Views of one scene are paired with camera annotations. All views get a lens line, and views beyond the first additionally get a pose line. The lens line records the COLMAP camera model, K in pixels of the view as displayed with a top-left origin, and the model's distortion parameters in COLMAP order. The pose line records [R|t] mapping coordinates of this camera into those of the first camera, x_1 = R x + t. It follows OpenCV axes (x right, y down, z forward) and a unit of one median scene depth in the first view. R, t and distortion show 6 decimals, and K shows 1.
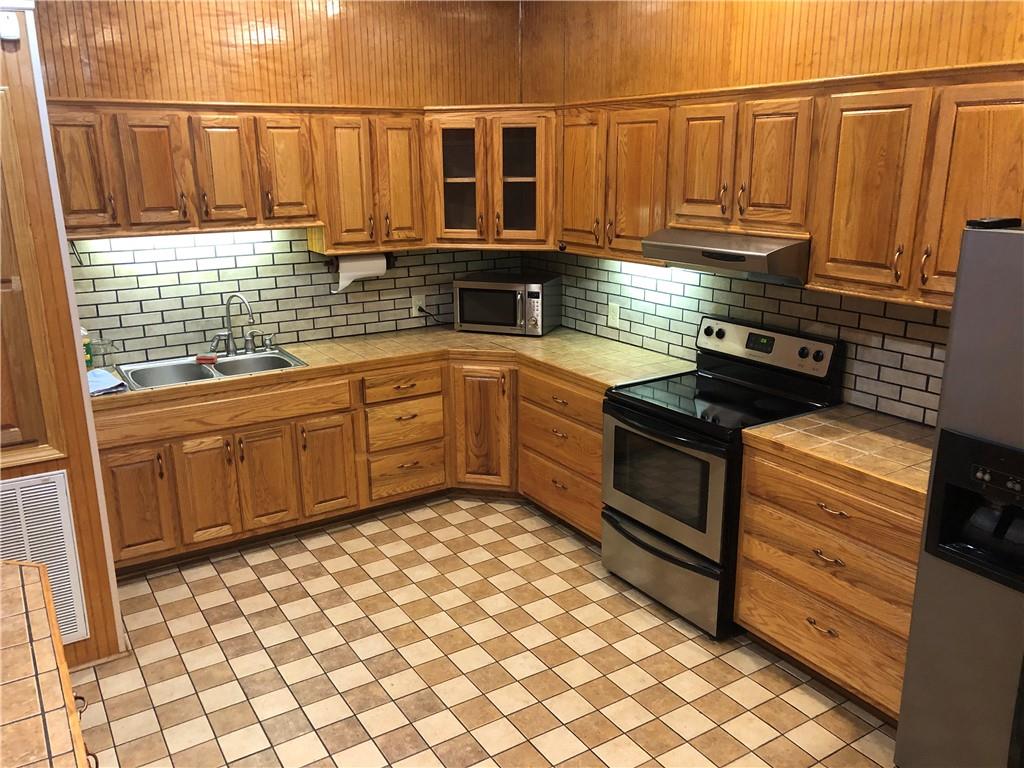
lens RADIAL K [[833.2, 0, 512.1], [0, 833.2, 381.2], [0, 0, 1]] dist [0.045010, -0.049496]
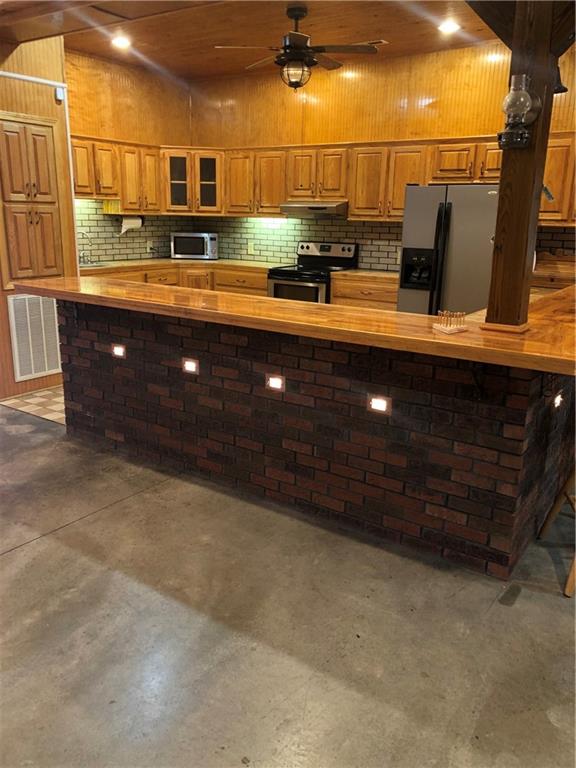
lens RADIAL K [[624.9, 0, 296.0], [0, 624.9, 379.9], [0, 0, 1]] dist [0.045010, -0.049496]
pose [[0.918181, -0.074587, 0.389076, -0.461948], [0.075021, 0.997082, 0.014101, 0.266540], [-0.388992, 0.016242, 0.921098, -0.585226]]
